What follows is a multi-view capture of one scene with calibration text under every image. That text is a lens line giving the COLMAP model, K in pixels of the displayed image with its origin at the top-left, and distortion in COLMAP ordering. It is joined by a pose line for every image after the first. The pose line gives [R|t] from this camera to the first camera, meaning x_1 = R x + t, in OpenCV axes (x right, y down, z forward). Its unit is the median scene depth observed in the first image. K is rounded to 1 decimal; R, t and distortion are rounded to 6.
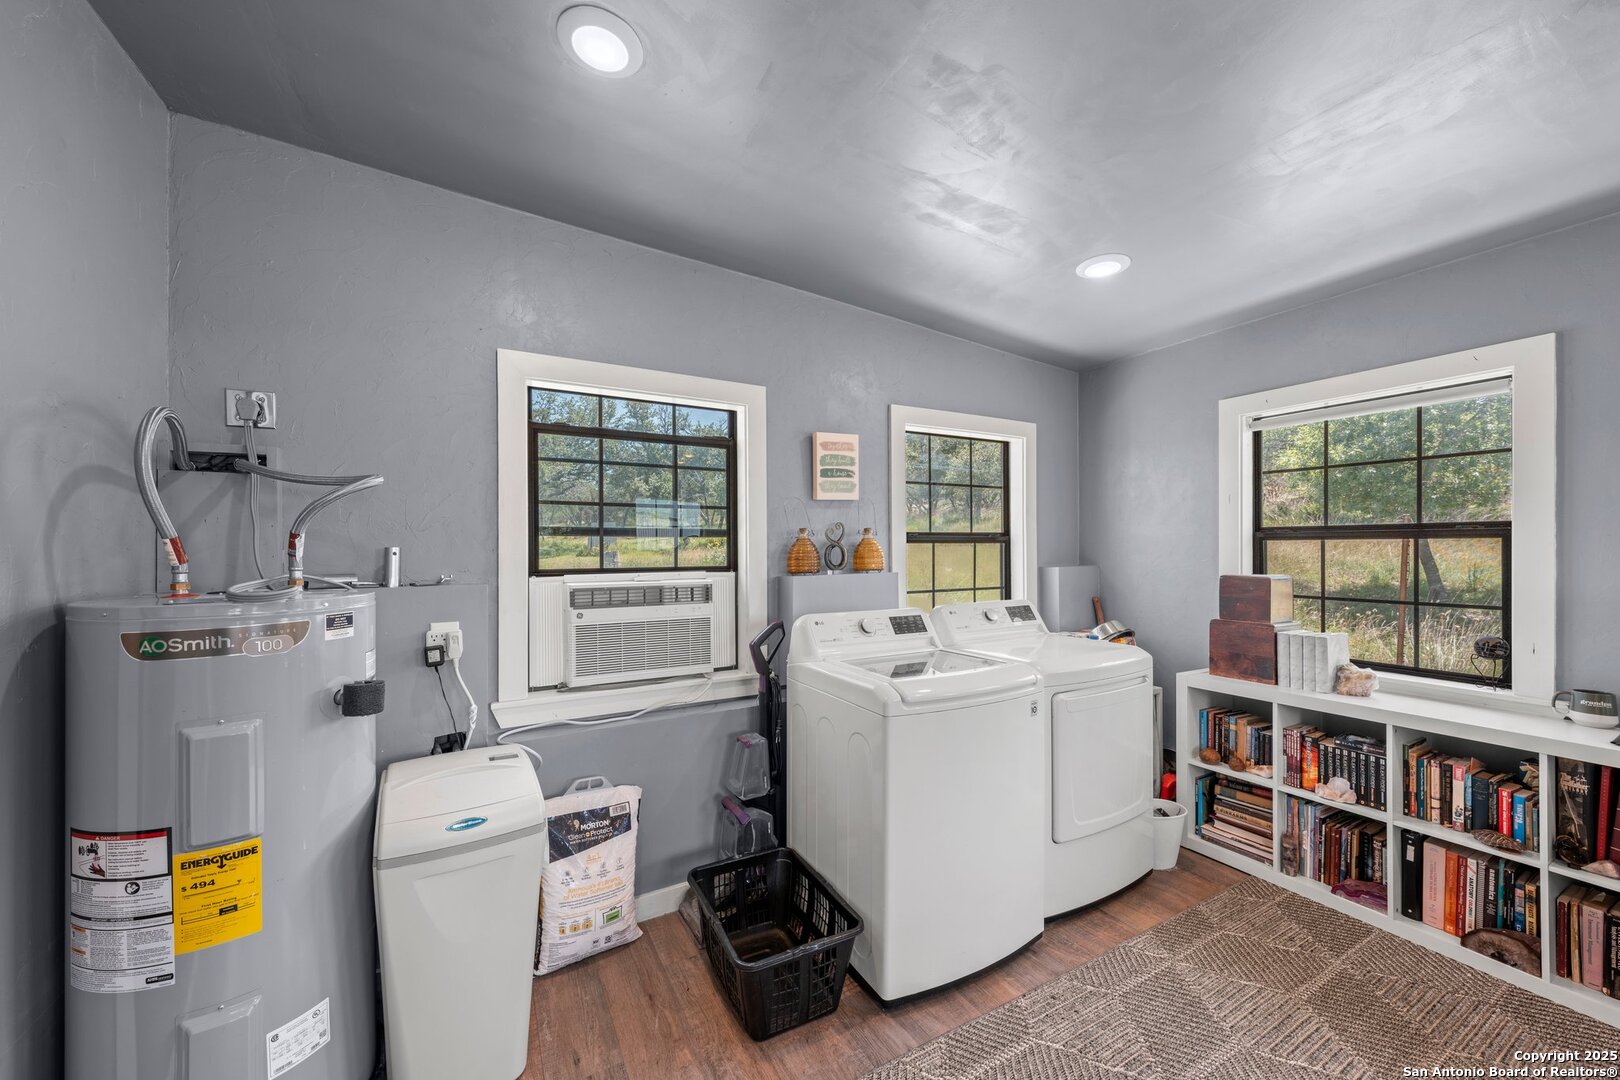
lens RADIAL K [[594.2, 0, 810.8], [0, 594.2, 556.1], [0, 0, 1]] dist [-0.000788, 0.000031]
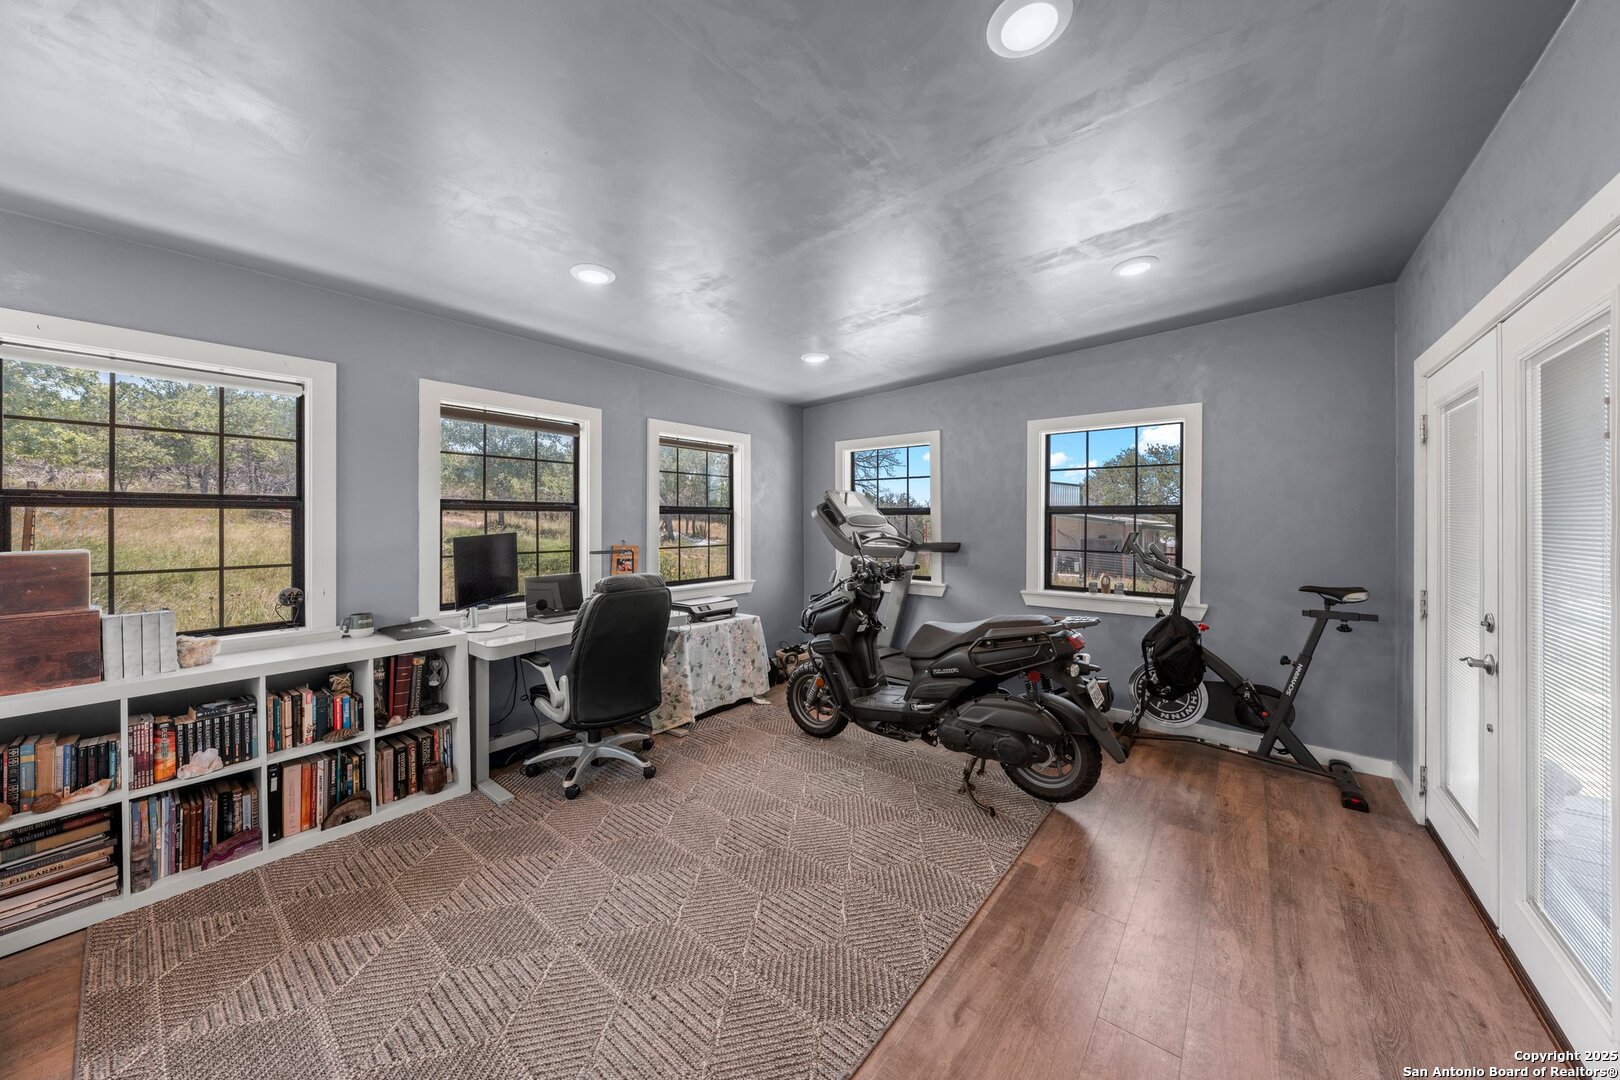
lens RADIAL K [[552.9, 0, 810.3], [0, 552.9, 509.3], [0, 0, 1]] dist [0.000472, -0.000005]
pose [[-0.386616, 0.017916, 0.922067, -0.366696], [0.008214, 0.999839, -0.015983, -0.003938], [-0.922204, 0.001395, -0.386701, 0.439553]]
